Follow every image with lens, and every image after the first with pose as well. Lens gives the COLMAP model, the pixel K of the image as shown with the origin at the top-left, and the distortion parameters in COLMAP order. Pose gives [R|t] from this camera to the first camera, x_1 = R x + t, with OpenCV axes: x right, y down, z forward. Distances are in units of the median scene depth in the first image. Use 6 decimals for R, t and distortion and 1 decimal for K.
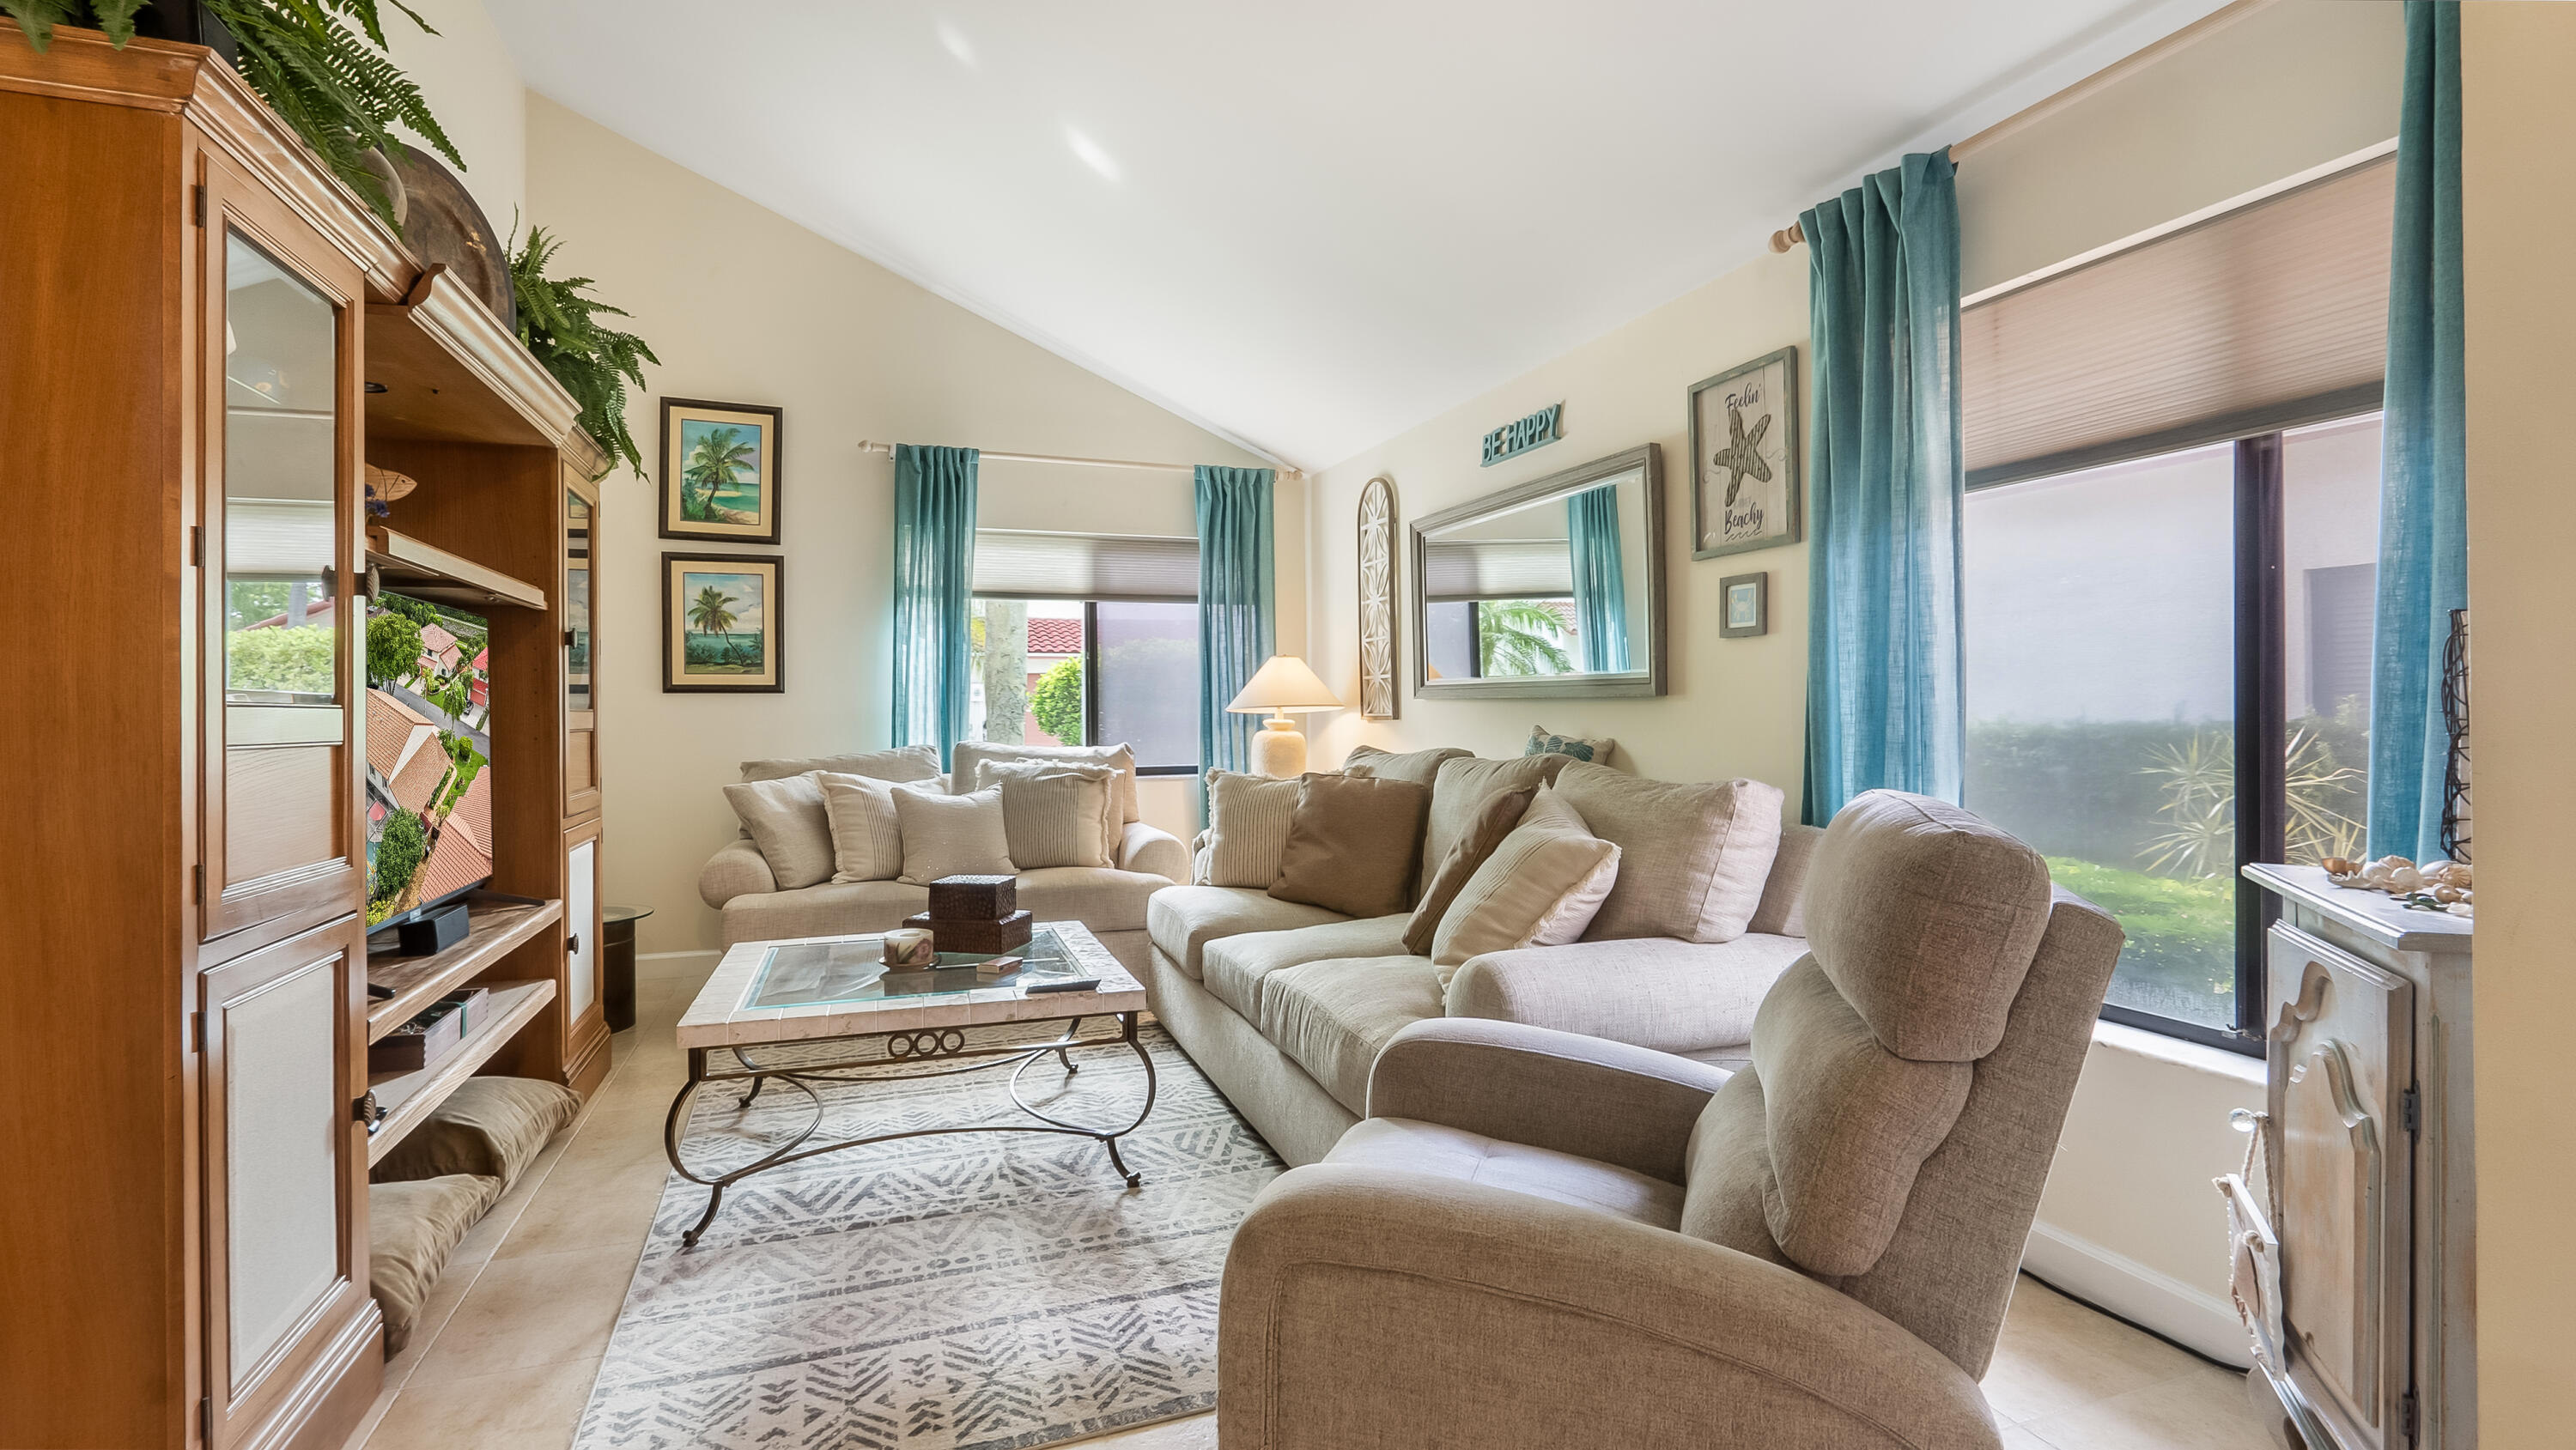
lens RADIAL K [[1194.1, 0, 1283.6], [0, 1194.1, 707.7], [0, 0, 1]] dist [-0.003499, -0.000027]
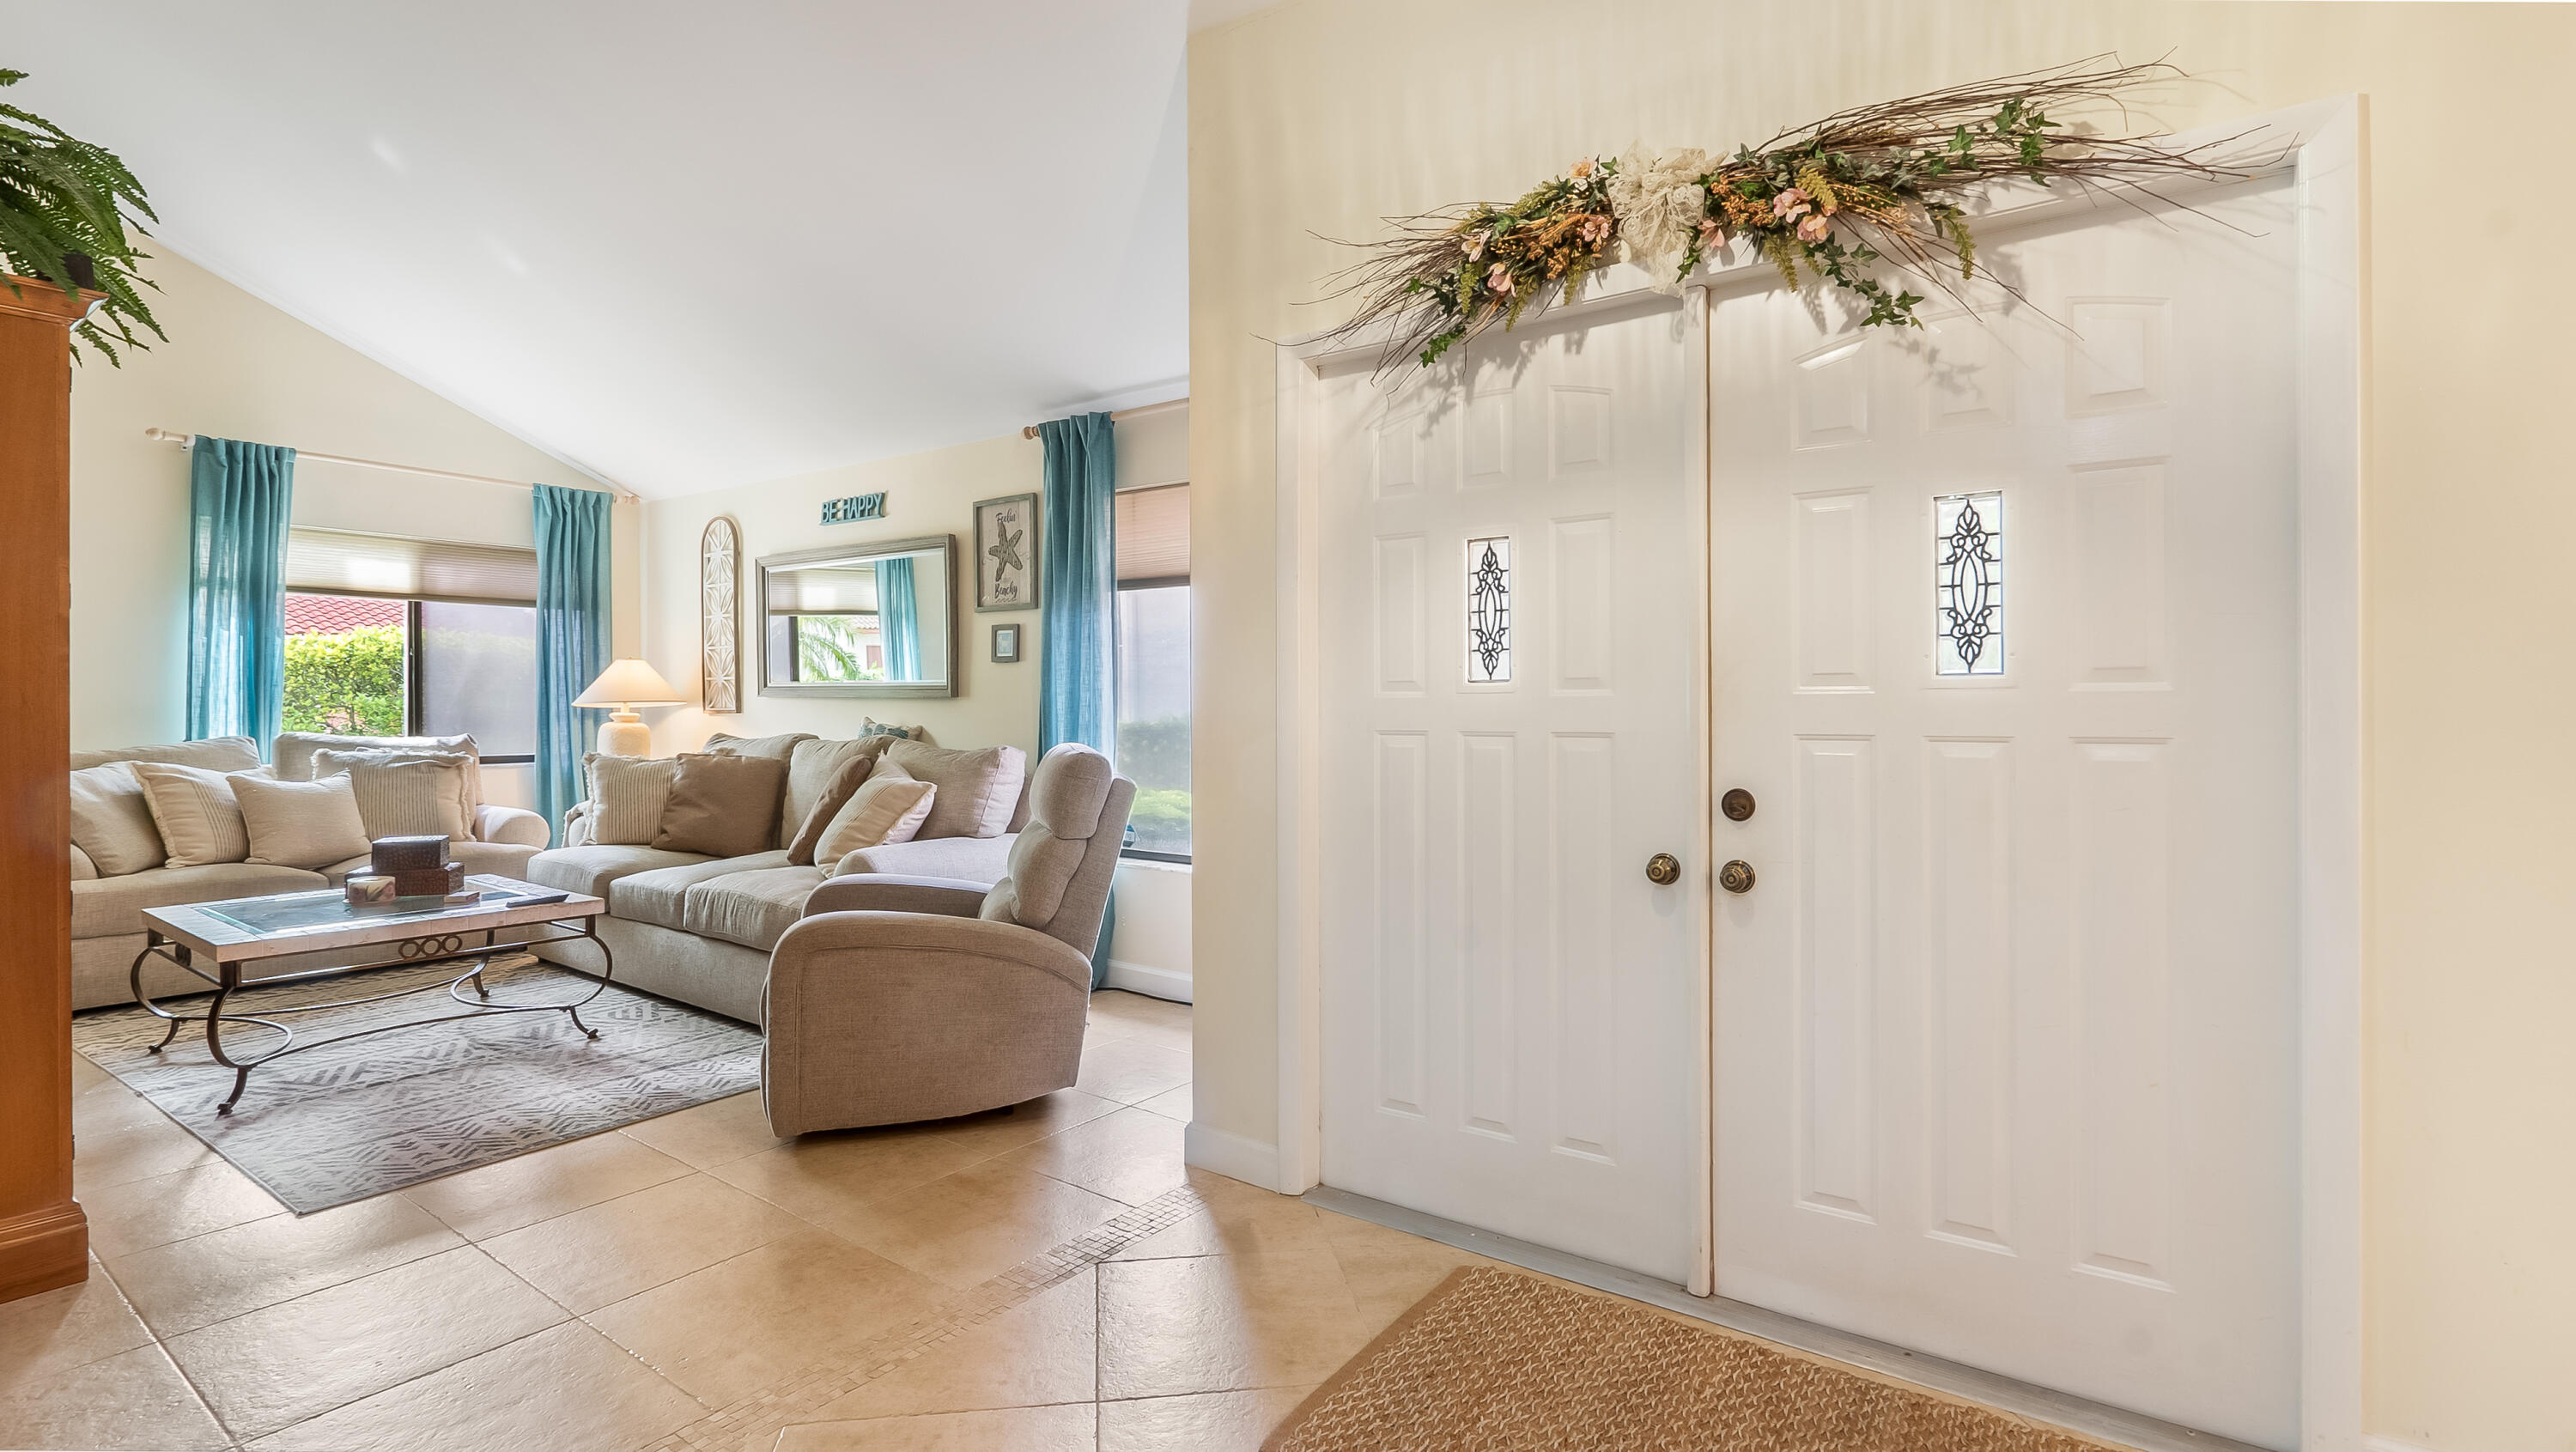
lens RADIAL K [[1194.2, 0, 1283.6], [0, 1194.2, 708.7], [0, 0, 1]] dist [-0.003499, -0.000027]
pose [[0.827654, 0.005297, 0.561214, -0.195570], [-0.007059, 0.999975, 0.000973, 0.000412], [-0.561195, -0.004767, 0.827670, -0.511866]]
